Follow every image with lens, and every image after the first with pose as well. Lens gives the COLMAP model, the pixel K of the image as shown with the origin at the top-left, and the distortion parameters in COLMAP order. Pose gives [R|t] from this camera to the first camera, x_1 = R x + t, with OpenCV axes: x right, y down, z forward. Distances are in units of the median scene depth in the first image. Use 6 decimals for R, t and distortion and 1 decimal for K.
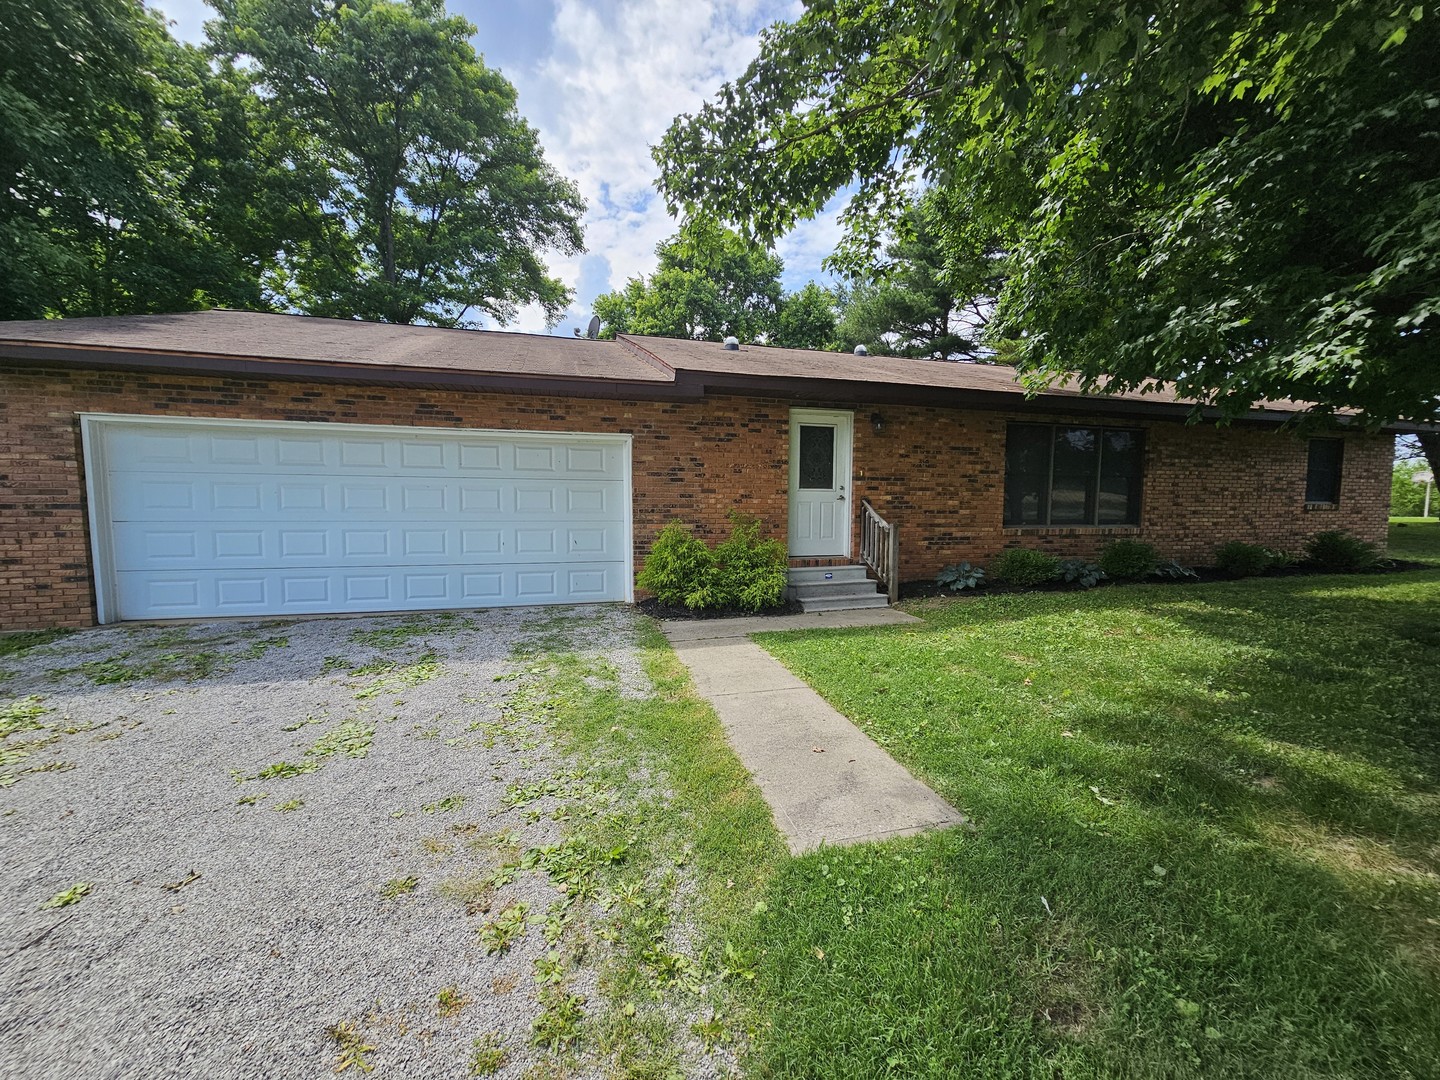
lens RADIAL K [[584.3, 0, 720.0], [0, 584.3, 540.0], [0, 0, 1]] dist [-0.002768, 0.000836]
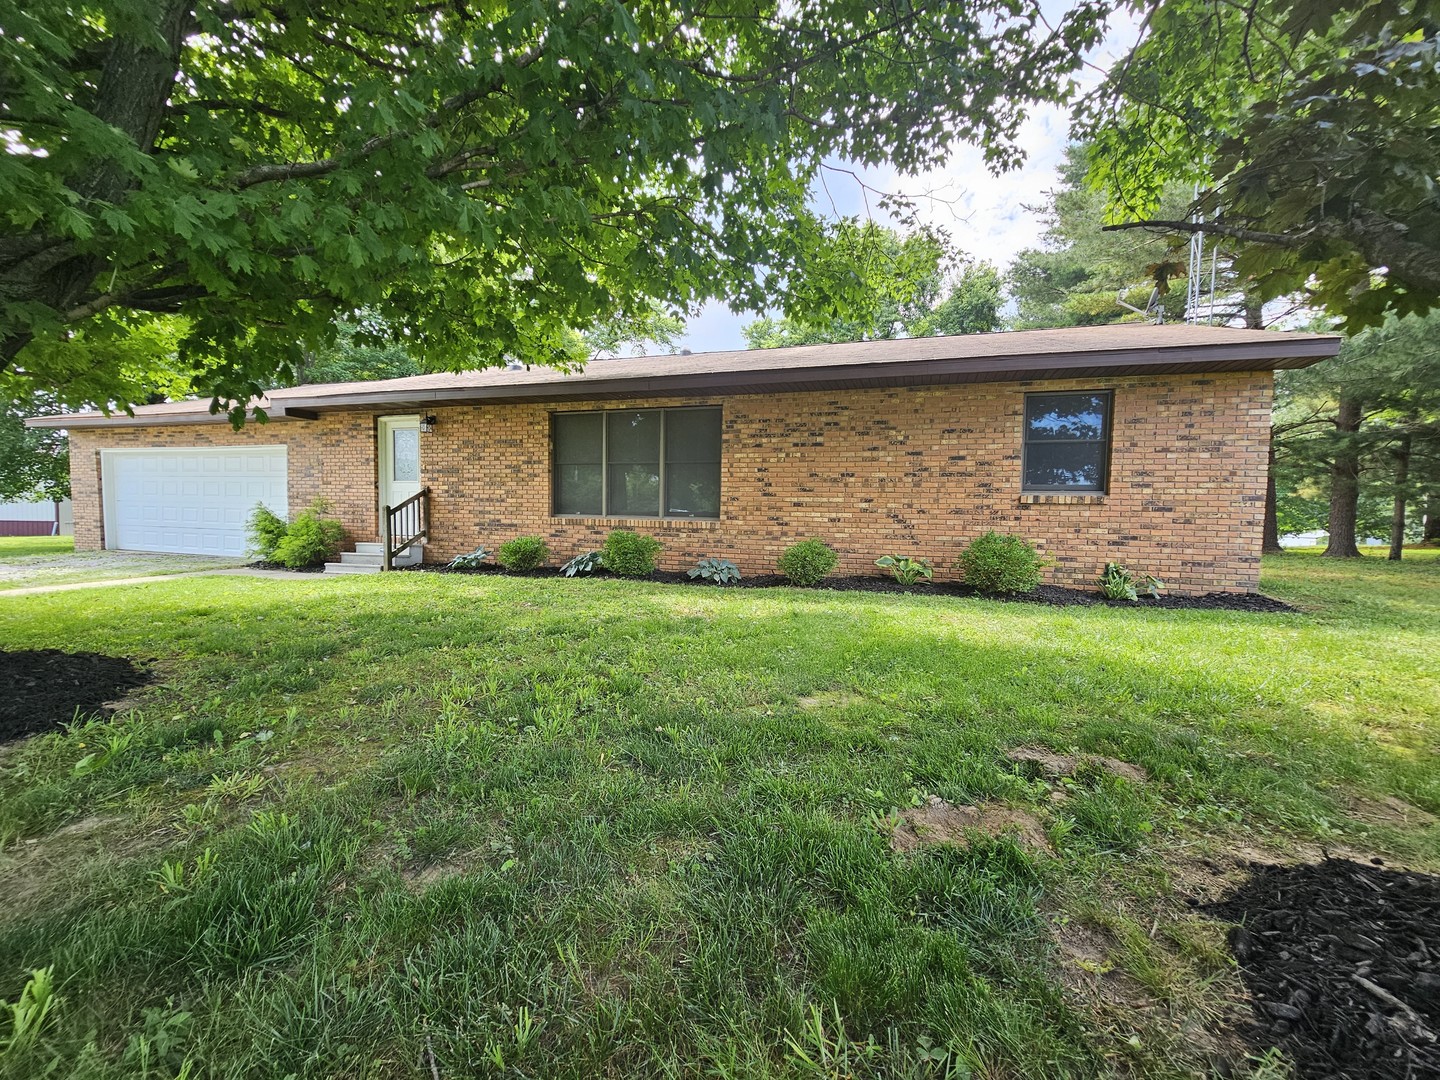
lens RADIAL K [[584.3, 0, 720.0], [0, 584.3, 540.0], [0, 0, 1]] dist [-0.002768, 0.000836]
pose [[0.833199, 0.034607, -0.551890, 1.410669], [-0.051289, 0.998574, -0.014816, 0.021329], [0.550590, 0.040651, 0.833785, 0.345230]]
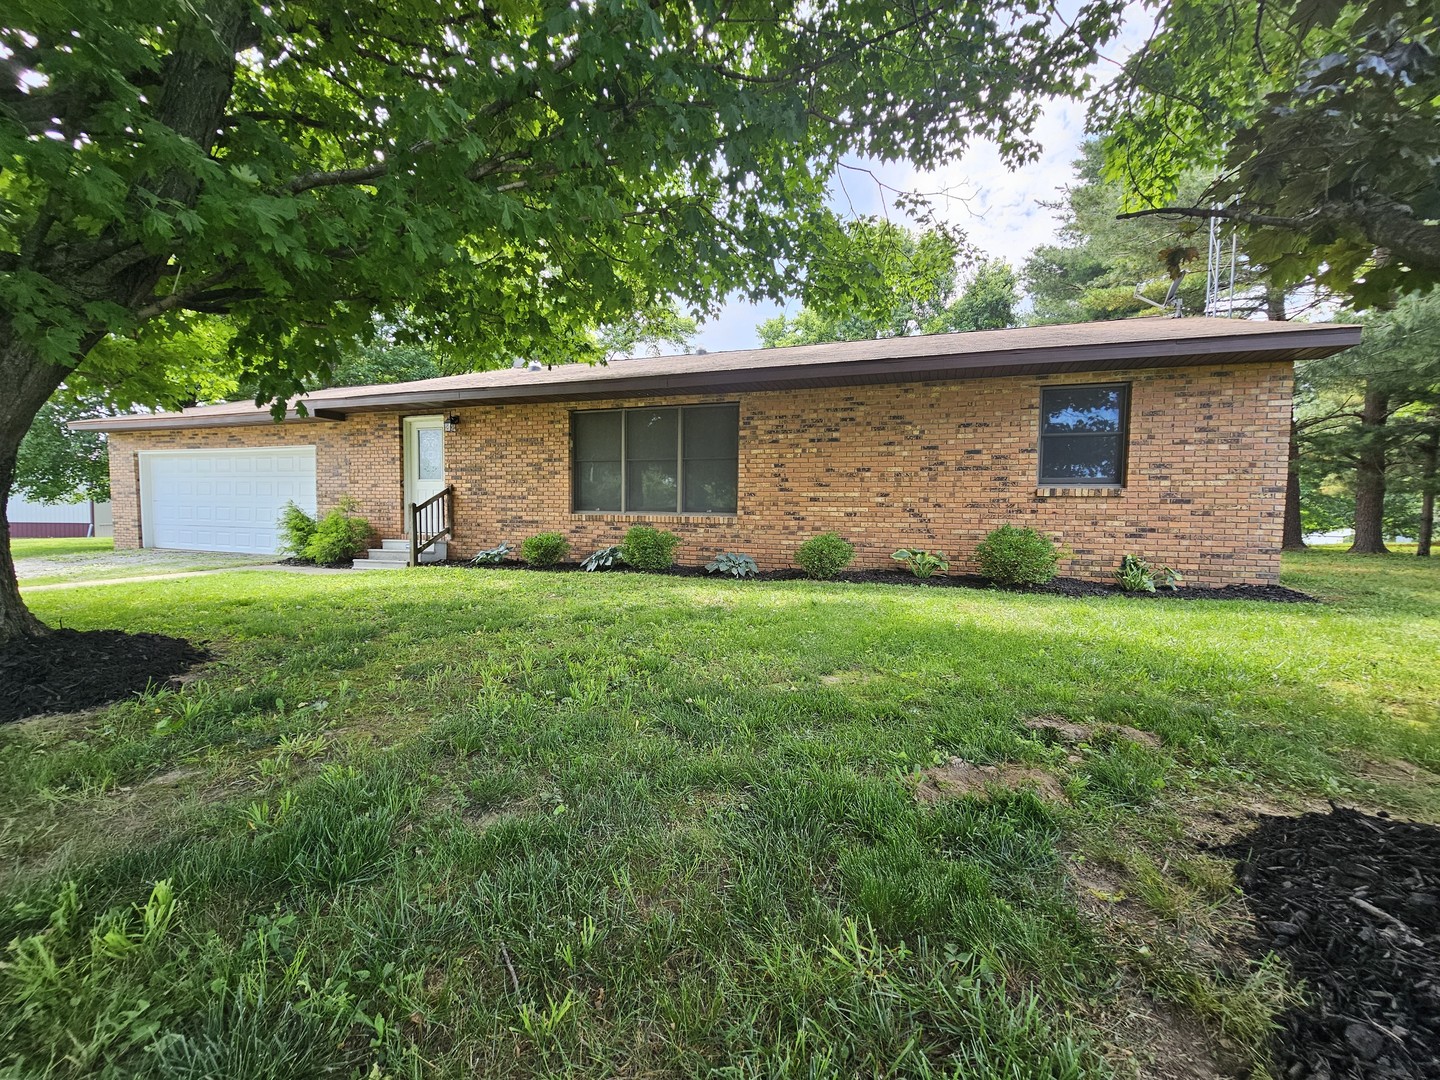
lens RADIAL K [[581.4, 0, 720.0], [0, 581.4, 540.0], [0, 0, 1]] dist [-0.001469, -0.000183]
pose [[0.819827, 0.031898, -0.571722, 1.412223], [-0.048239, 0.998745, -0.013449, 0.030472], [0.570576, 0.038606, 0.820337, 0.333135]]
